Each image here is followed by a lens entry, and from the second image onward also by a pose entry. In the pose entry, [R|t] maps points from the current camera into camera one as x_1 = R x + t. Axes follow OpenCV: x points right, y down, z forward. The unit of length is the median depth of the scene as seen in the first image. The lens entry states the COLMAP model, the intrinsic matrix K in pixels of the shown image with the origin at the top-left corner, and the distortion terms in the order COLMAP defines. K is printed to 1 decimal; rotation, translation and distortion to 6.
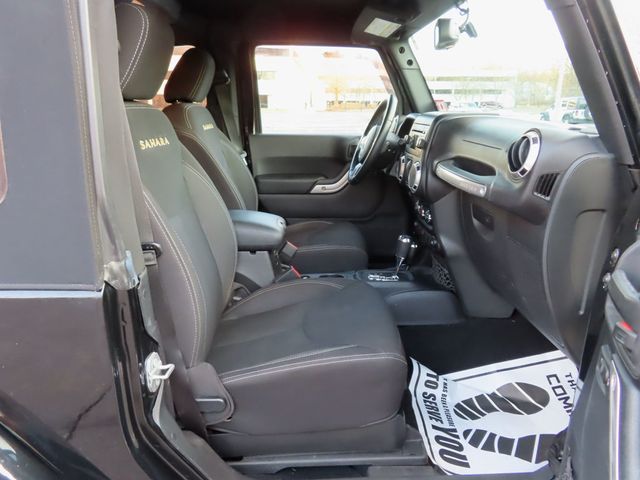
lens RADIAL K [[458.4, 0, 321.7], [0, 458.4, 239.8], [0, 0, 1]] dist [-0.011001, 0.006200]
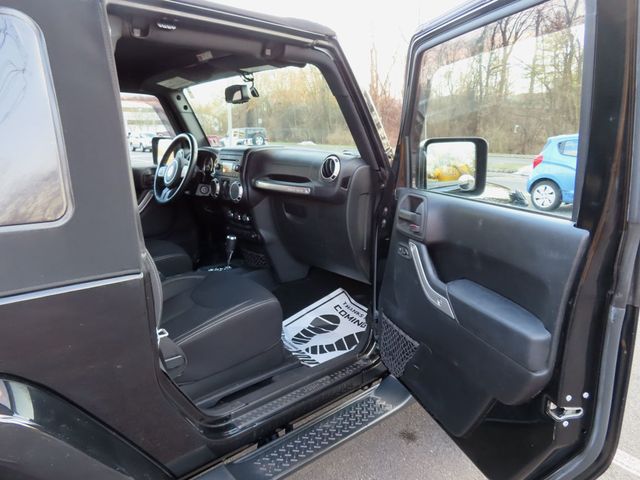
lens RADIAL K [[458.4, 0, 319.5], [0, 458.4, 239.9], [0, 0, 1]] dist [-0.011001, 0.006200]
pose [[0.786861, -0.145772, 0.599666, -0.494270], [0.182362, 0.983231, -0.000278, 0.061362], [-0.589570, 0.109575, 0.800250, -0.287991]]
